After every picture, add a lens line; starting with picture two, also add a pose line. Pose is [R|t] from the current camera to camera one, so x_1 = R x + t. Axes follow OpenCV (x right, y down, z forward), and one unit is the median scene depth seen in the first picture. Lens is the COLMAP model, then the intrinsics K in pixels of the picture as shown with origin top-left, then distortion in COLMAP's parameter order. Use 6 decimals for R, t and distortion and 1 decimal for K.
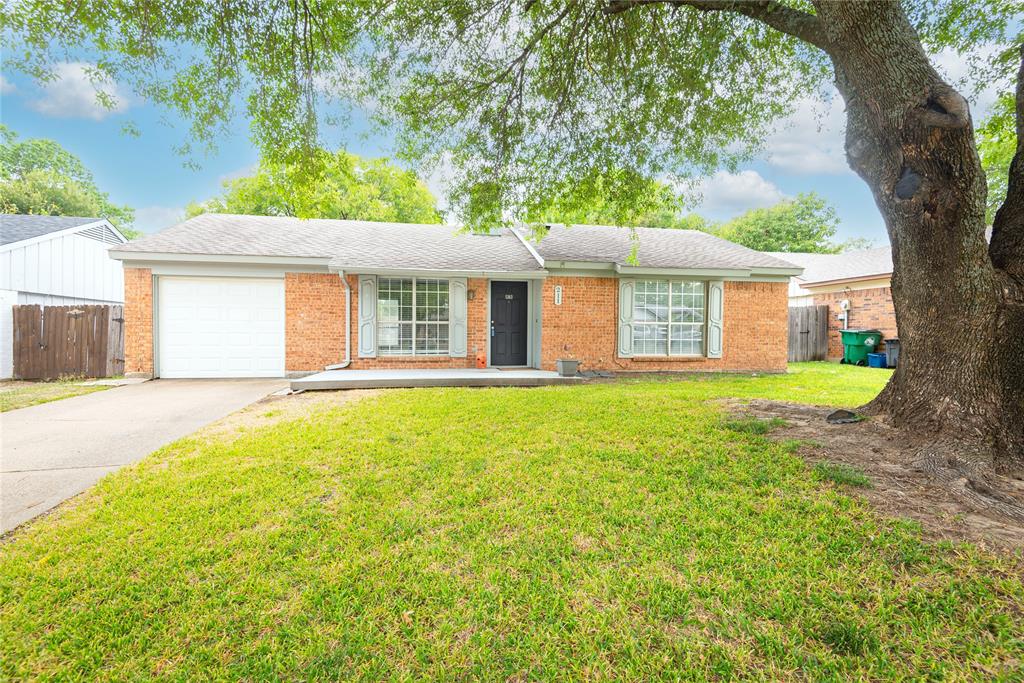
lens RADIAL K [[458.6, 0, 512.0], [0, 458.6, 341.5], [0, 0, 1]] dist [0.029800, -0.018517]
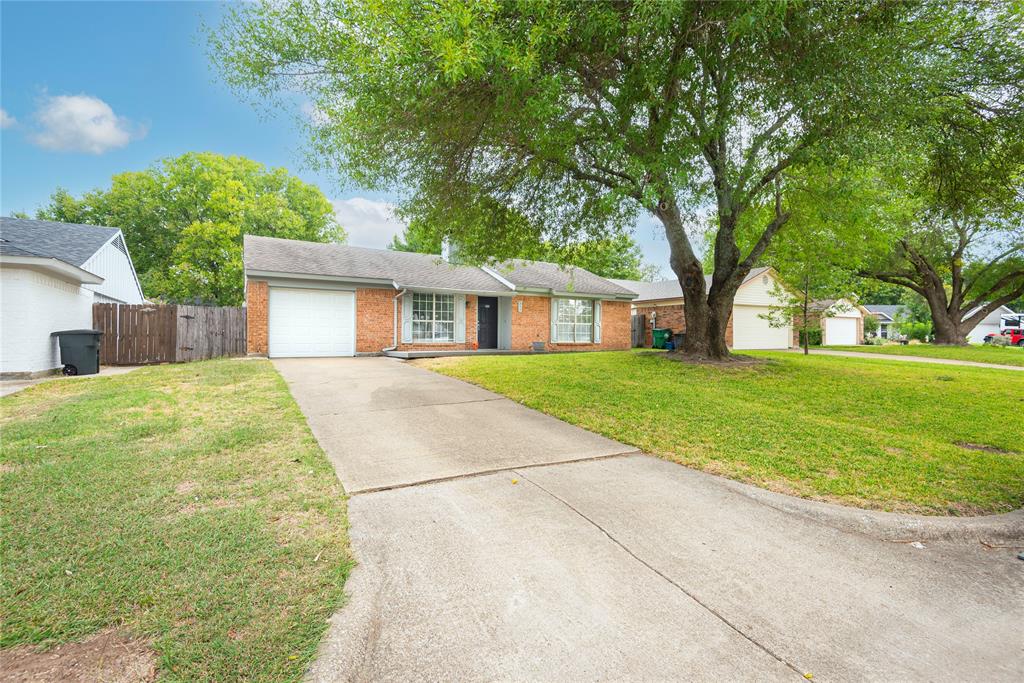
lens RADIAL K [[458.6, 0, 512.0], [0, 458.6, 341.5], [0, 0, 1]] dist [0.029800, -0.018517]
pose [[0.936364, -0.003396, 0.351015, -0.507927], [0.006647, 0.999945, -0.008059, 0.041955], [-0.350968, 0.009879, 0.936335, -0.560041]]
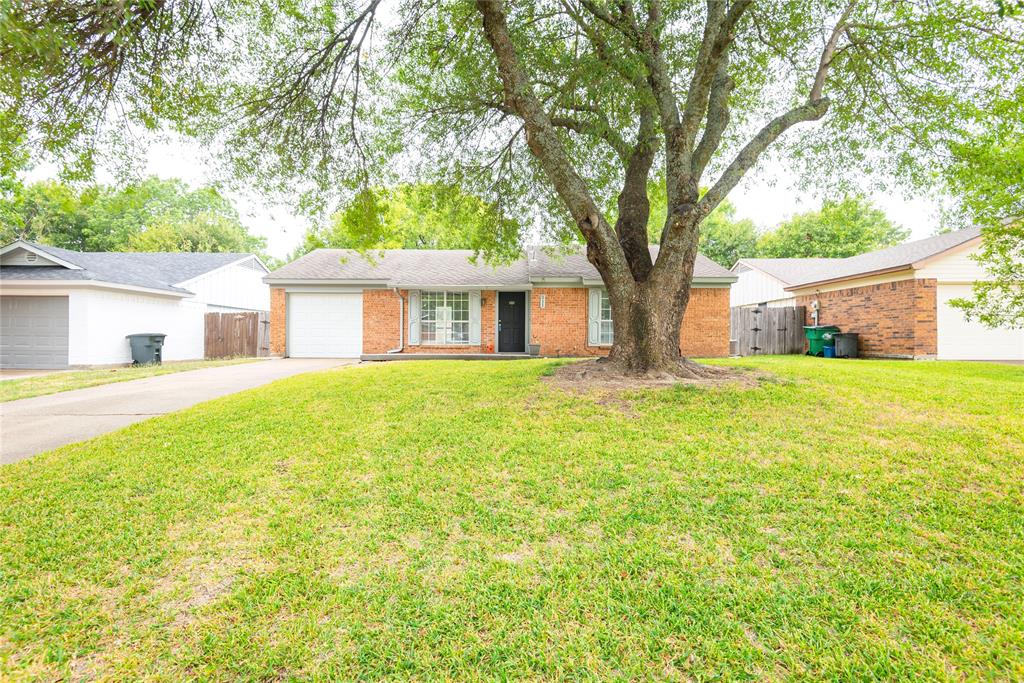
lens RADIAL K [[458.6, 0, 512.0], [0, 458.6, 341.5], [0, 0, 1]] dist [0.029800, -0.018517]
pose [[0.982731, 0.000025, -0.185040, 0.259201], [-0.002777, 0.999889, -0.014610, 0.041964], [0.185019, 0.014872, 0.982622, -0.379435]]
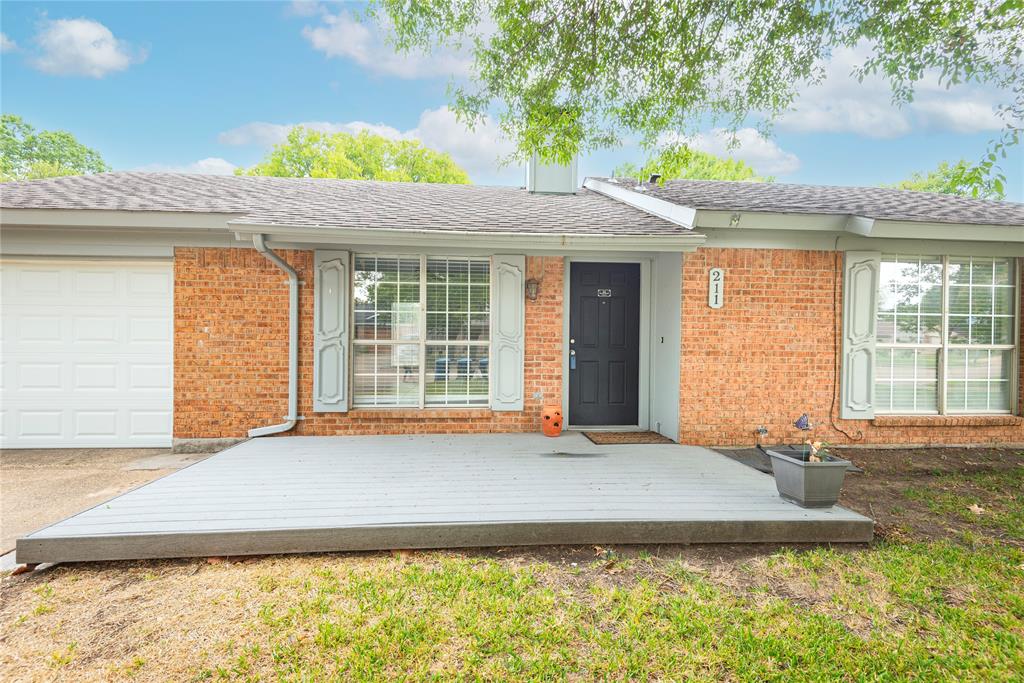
lens RADIAL K [[458.6, 0, 512.0], [0, 458.6, 341.5], [0, 0, 1]] dist [0.029800, -0.018517]
pose [[0.995694, 0.003915, -0.092616, -0.063964], [-0.004947, 0.999928, -0.010908, -0.037428], [0.092567, 0.011319, 0.995642, 0.487574]]
